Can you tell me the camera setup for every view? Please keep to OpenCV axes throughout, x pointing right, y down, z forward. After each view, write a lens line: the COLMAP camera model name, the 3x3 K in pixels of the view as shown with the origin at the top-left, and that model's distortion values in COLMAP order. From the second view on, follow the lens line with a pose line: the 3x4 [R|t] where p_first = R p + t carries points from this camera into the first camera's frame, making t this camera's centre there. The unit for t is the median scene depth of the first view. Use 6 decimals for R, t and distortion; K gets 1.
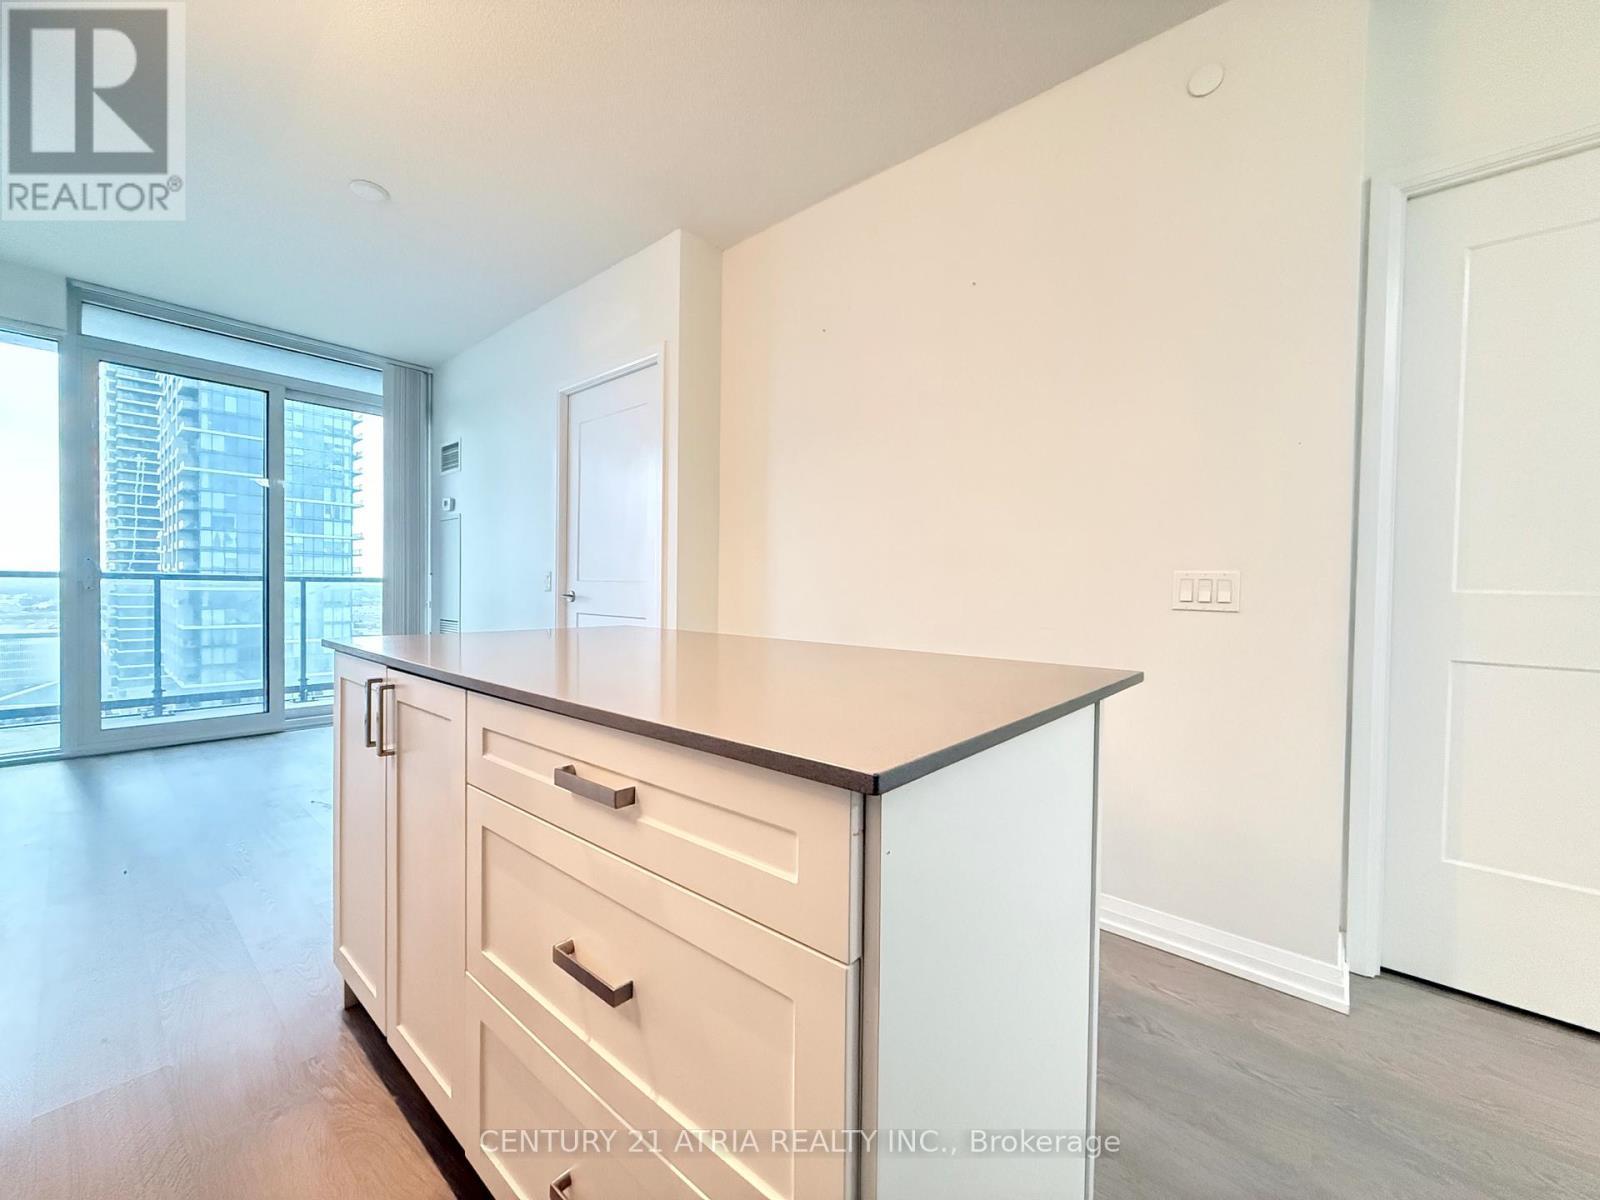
lens RADIAL K [[636.5, 0, 788.3], [0, 636.5, 598.0], [0, 0, 1]] dist [-0.000467, 0.000225]
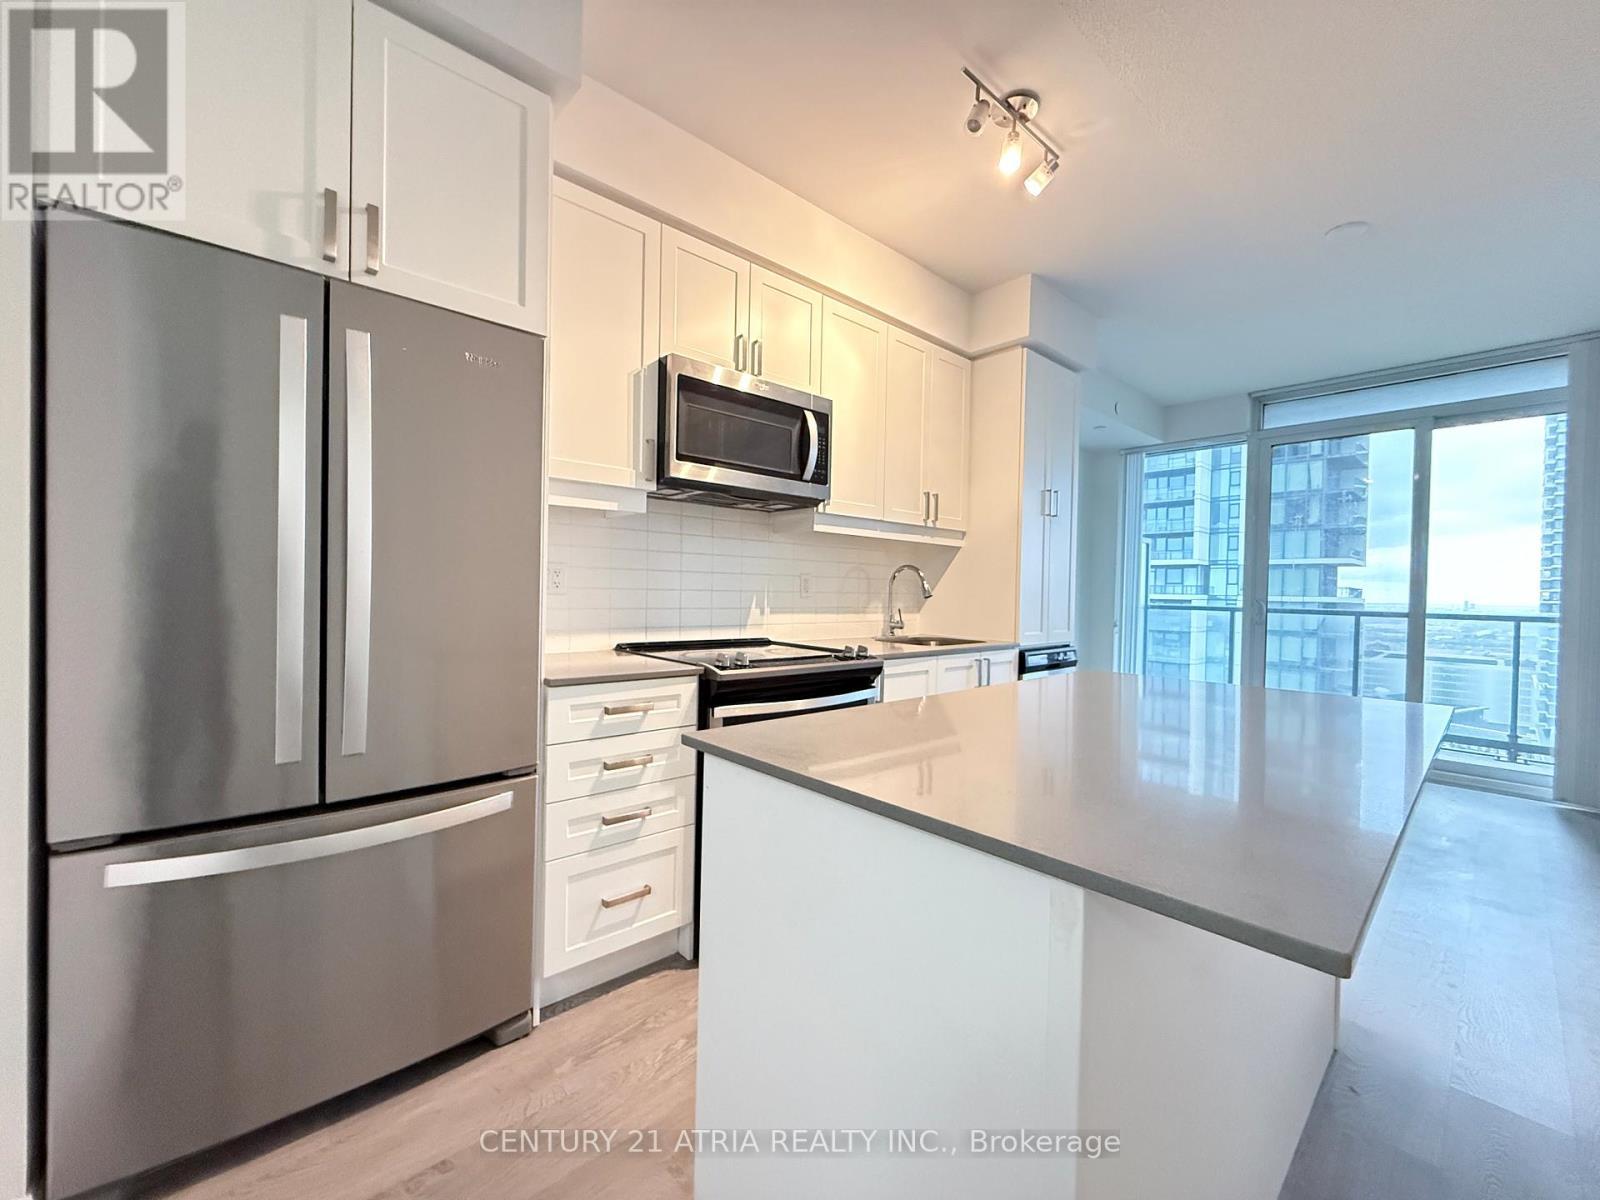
lens RADIAL K [[636.5, 0, 795.6], [0, 636.5, 598.5], [0, 0, 1]] dist [-0.000467, 0.000225]
pose [[-0.117699, -0.005007, -0.993037, 0.200147], [-0.040189, 0.999192, -0.000274, -0.017568], [0.992236, 0.039877, -0.117805, 0.137025]]
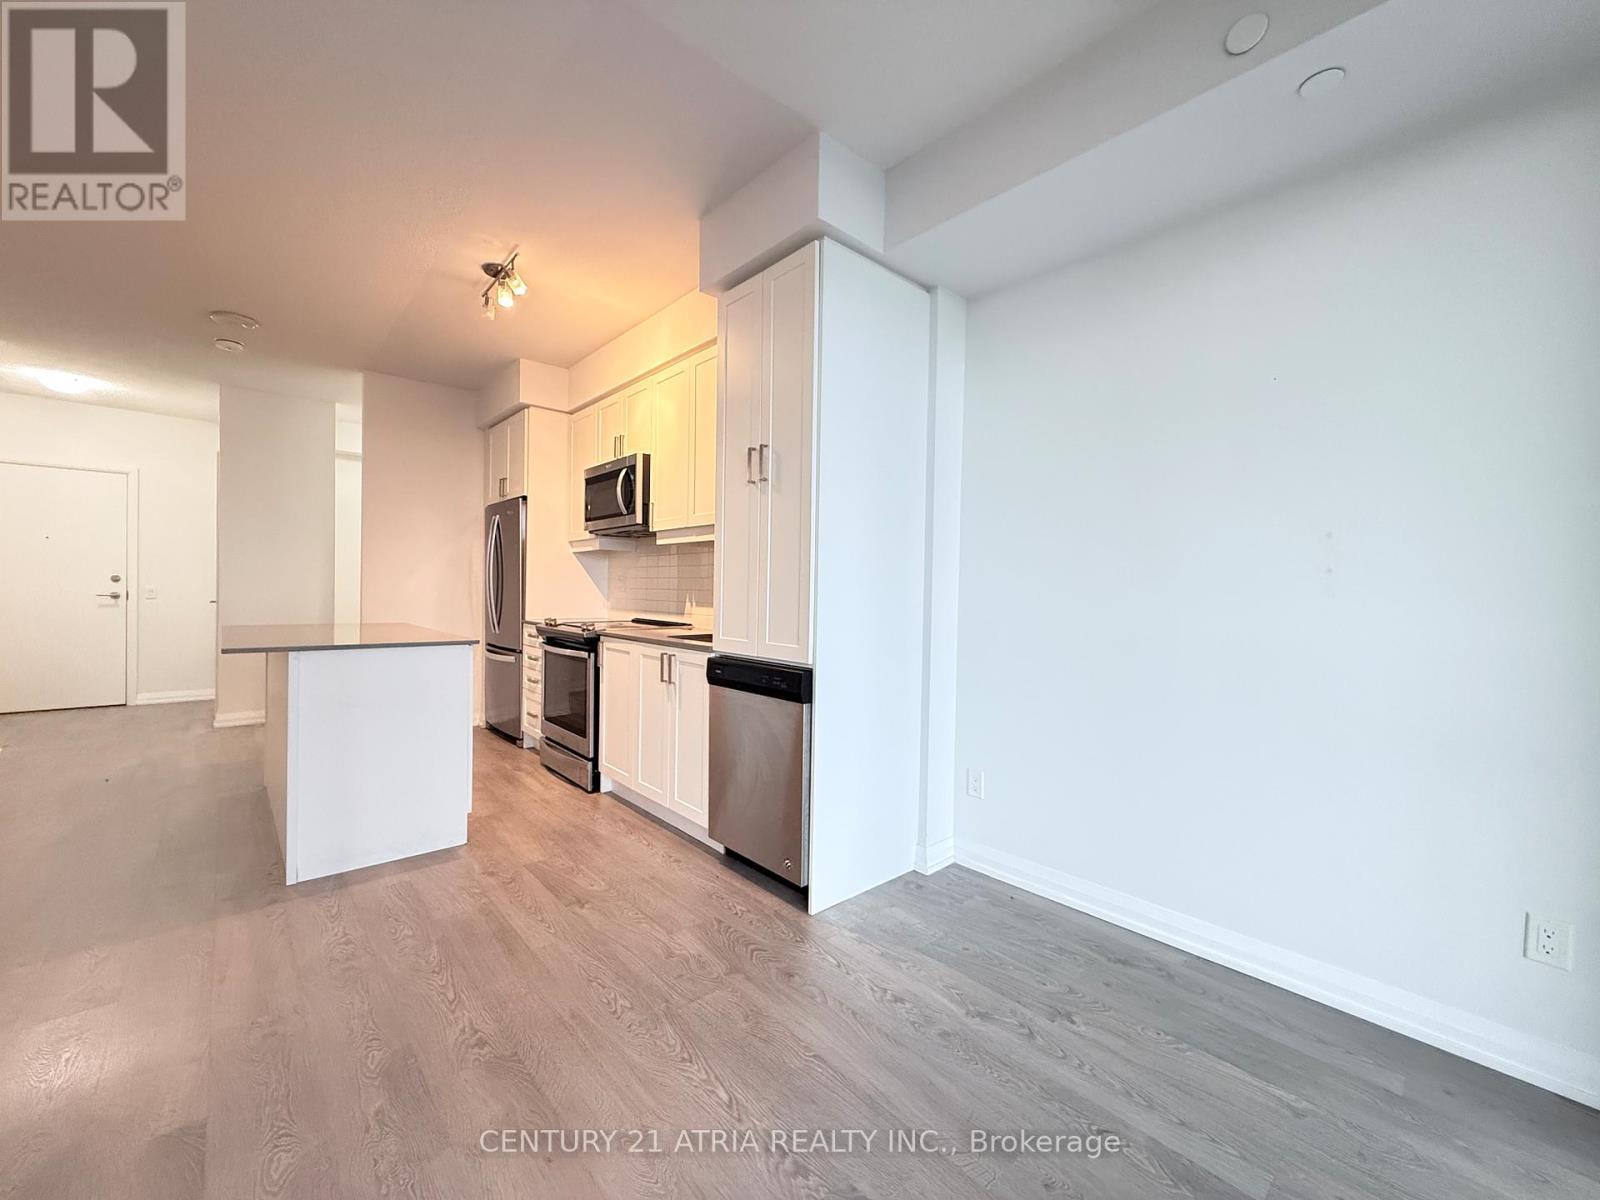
lens RADIAL K [[636.5, 0, 795.1], [0, 636.5, 597.9], [0, 0, 1]] dist [-0.000467, 0.000225]
pose [[-0.992375, -0.035118, 0.118143, -0.493253], [-0.031338, 0.998940, 0.033703, -0.040571], [-0.119202, 0.029744, -0.992424, 0.727568]]
